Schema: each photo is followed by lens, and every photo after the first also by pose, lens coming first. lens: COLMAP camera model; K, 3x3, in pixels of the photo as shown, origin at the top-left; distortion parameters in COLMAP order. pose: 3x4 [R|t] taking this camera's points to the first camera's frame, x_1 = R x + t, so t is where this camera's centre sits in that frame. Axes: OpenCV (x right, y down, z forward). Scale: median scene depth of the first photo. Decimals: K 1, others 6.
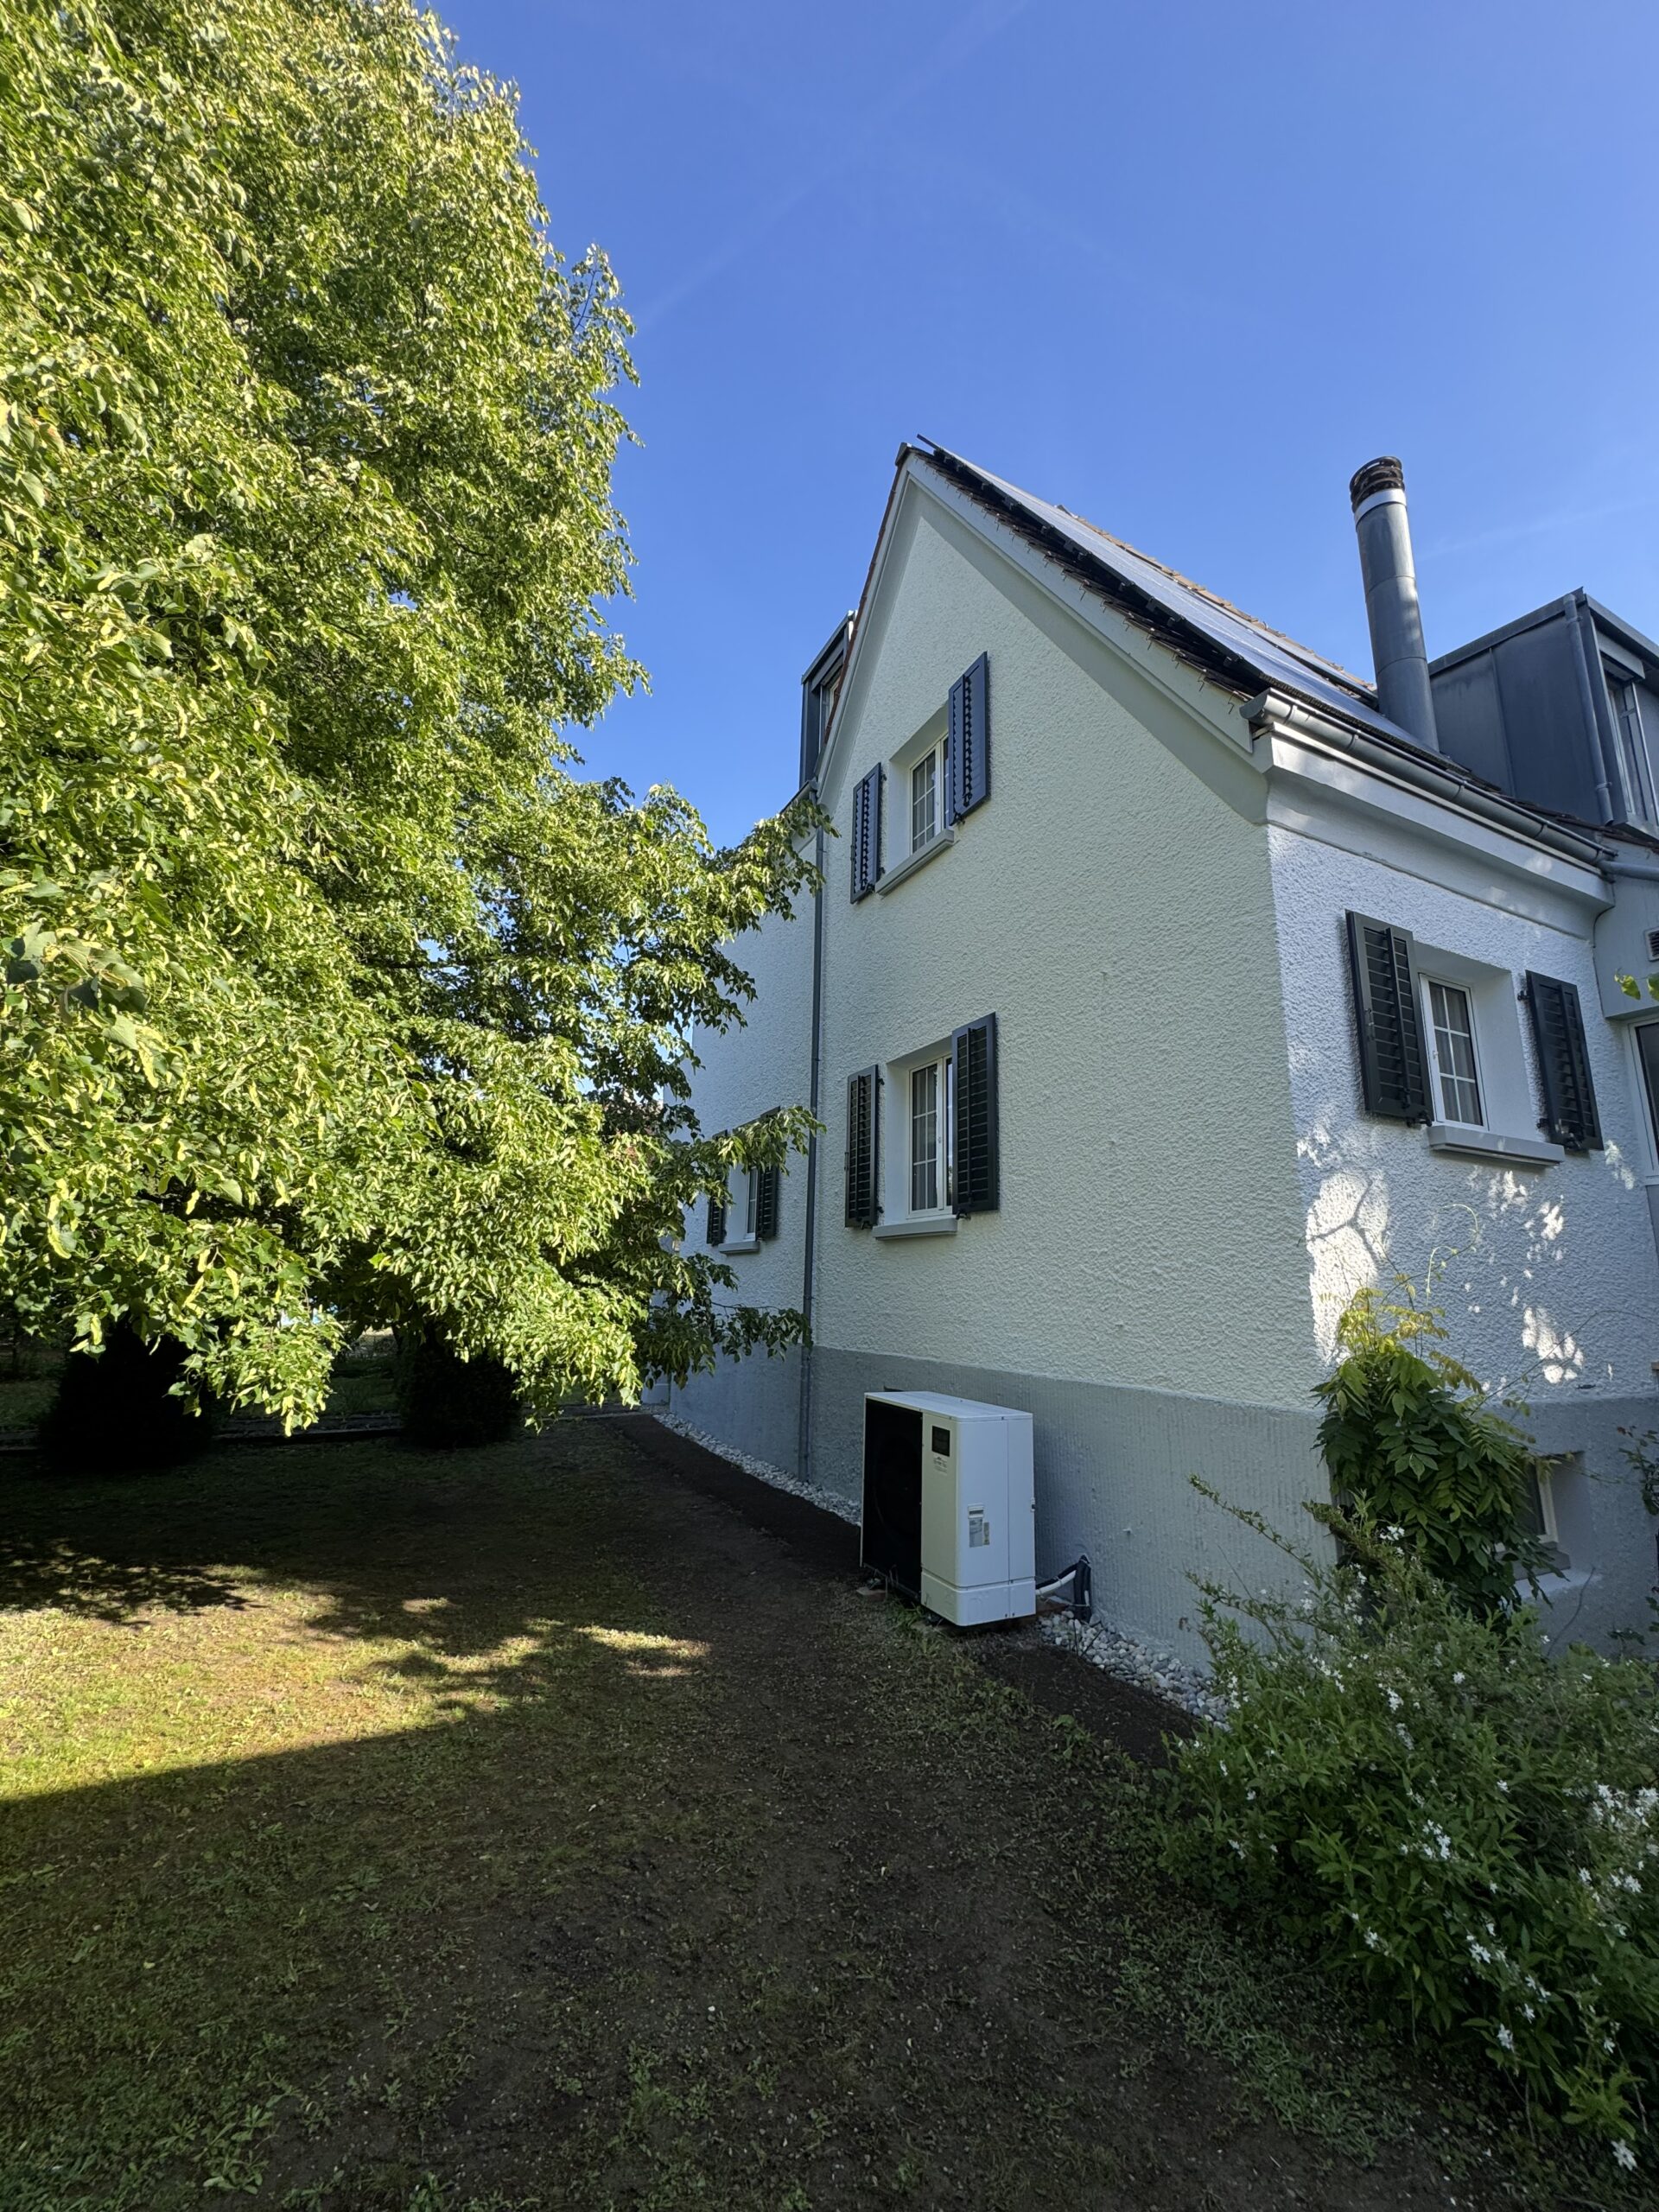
lens RADIAL K [[881.9, 0, 826.8], [0, 881.9, 1101.0], [0, 0, 1]] dist [-0.004532, 0.000475]
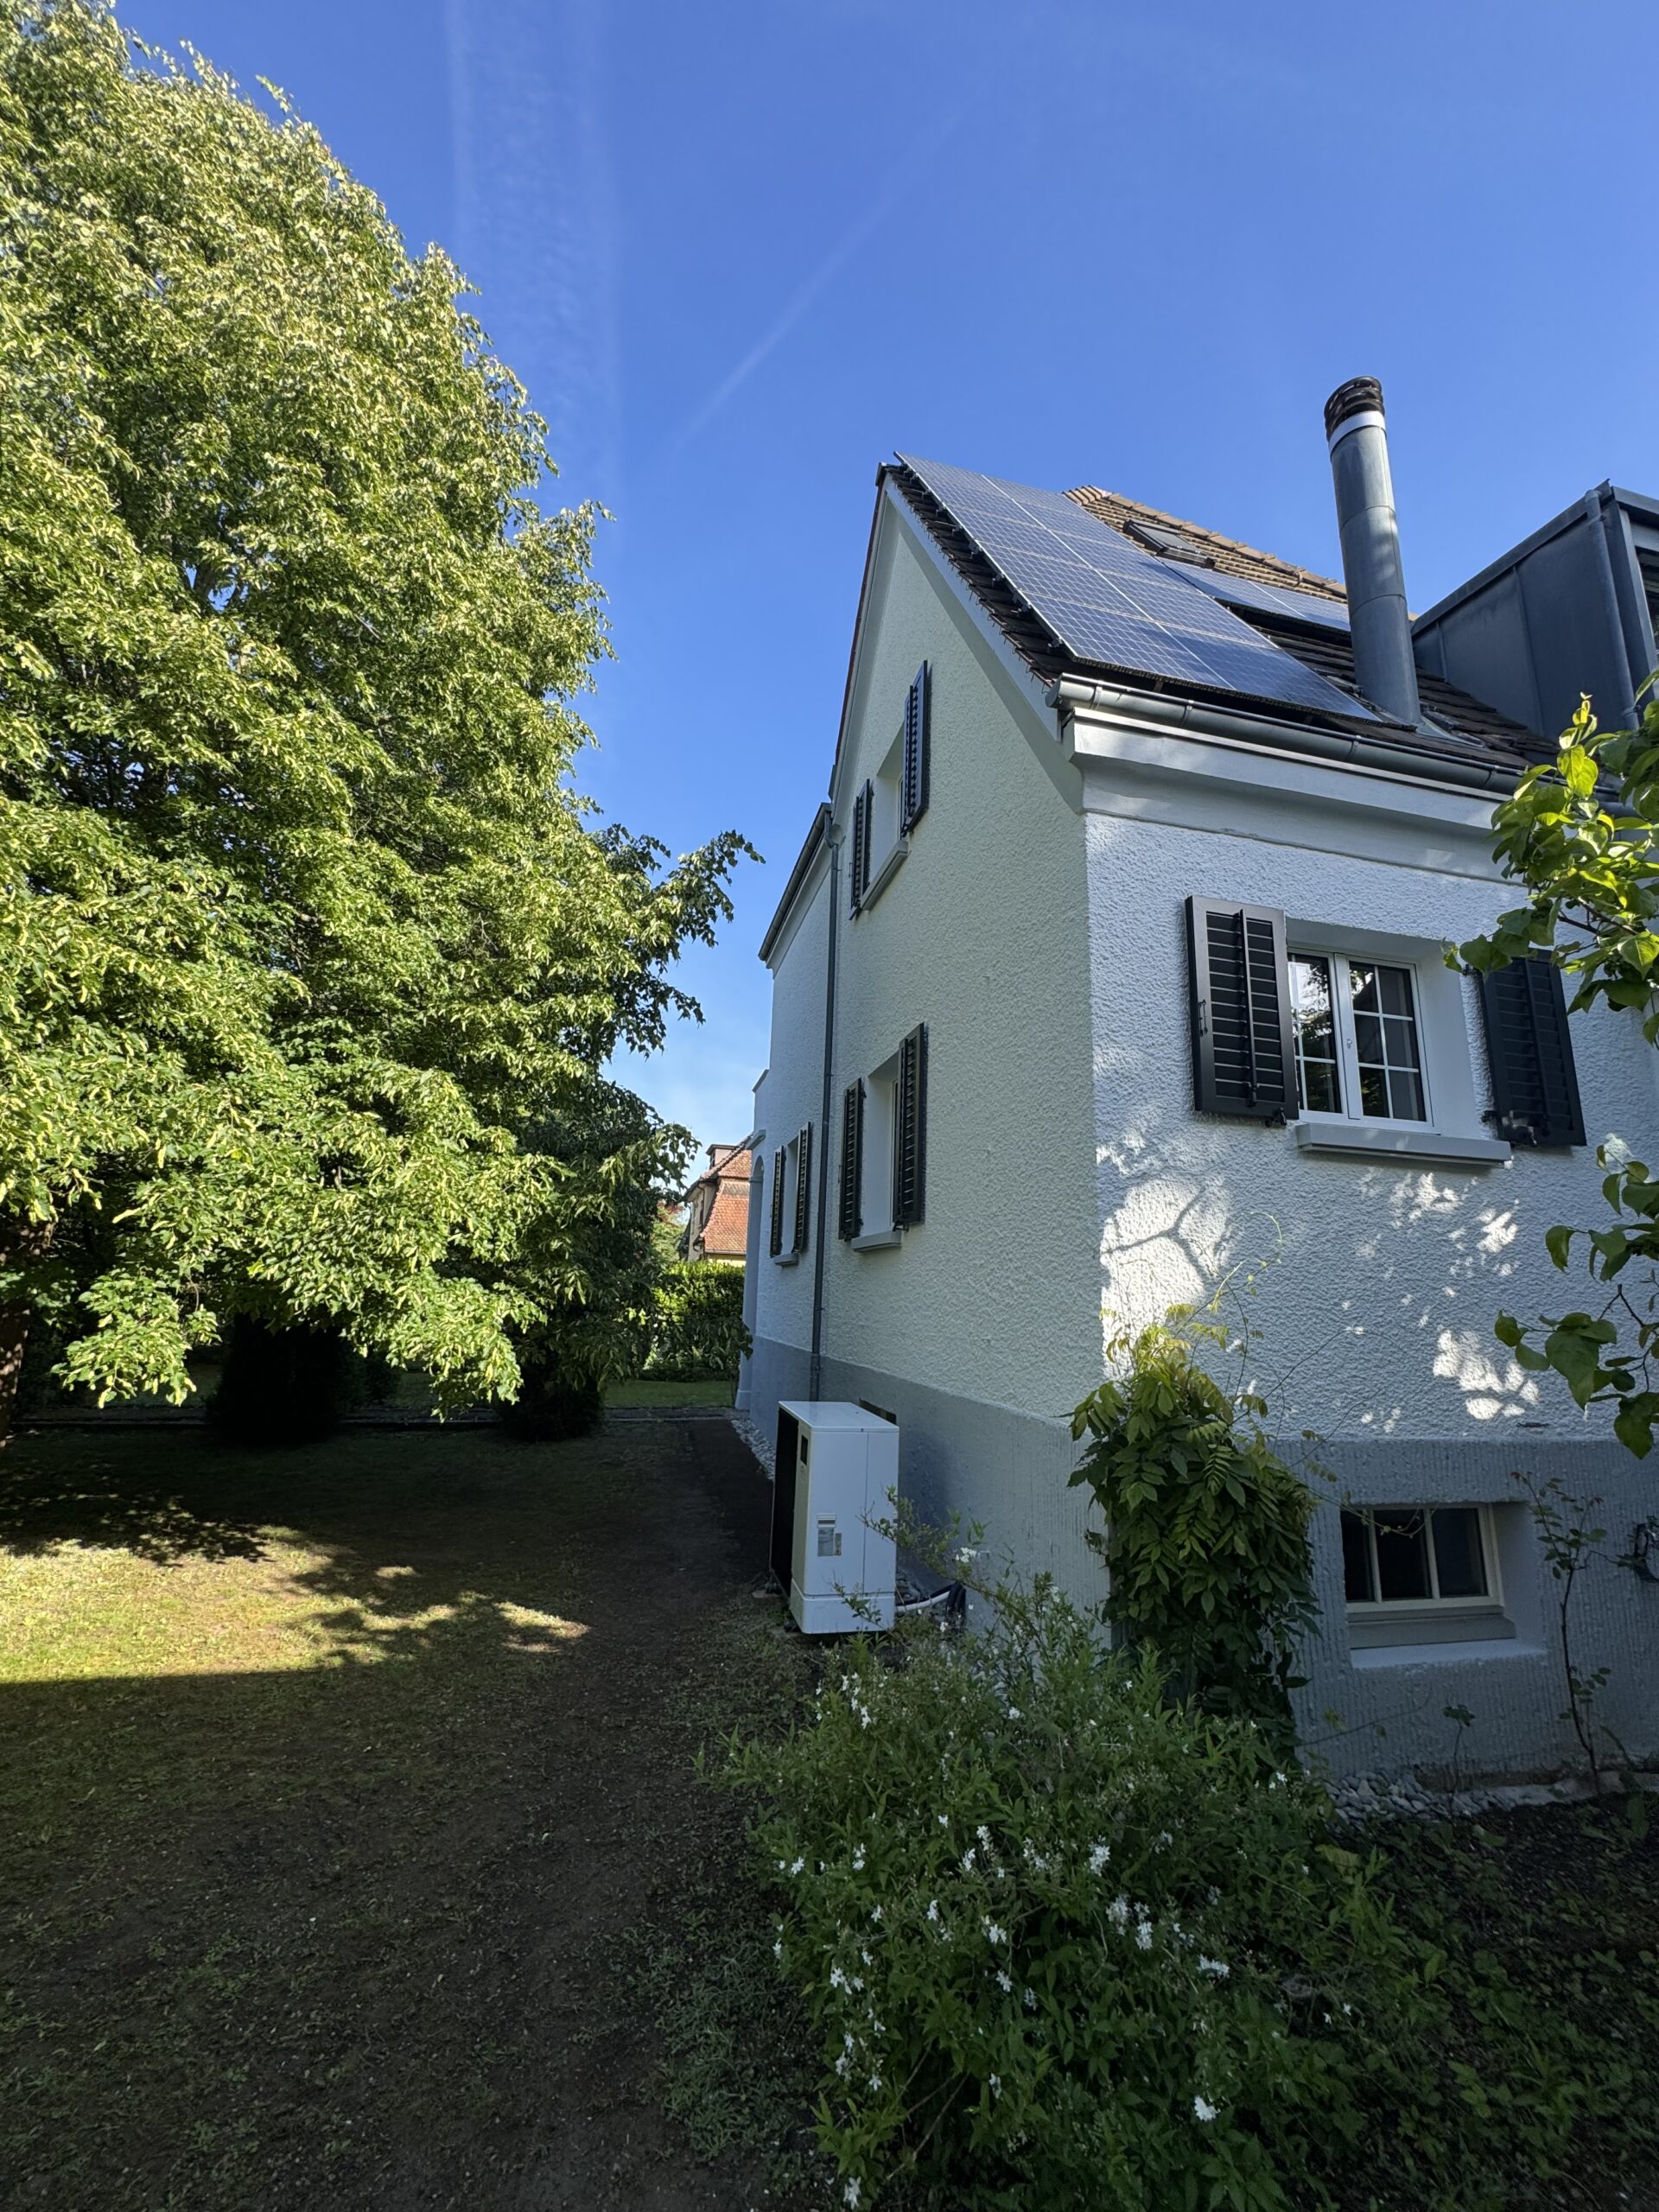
lens RADIAL K [[881.9, 0, 825.1], [0, 881.9, 1100.6], [0, 0, 1]] dist [-0.004532, 0.000475]
pose [[0.972570, -0.038294, -0.229437, 0.421459], [0.034856, 0.999211, -0.019019, 0.003684], [0.229984, 0.010501, 0.973138, 0.012445]]
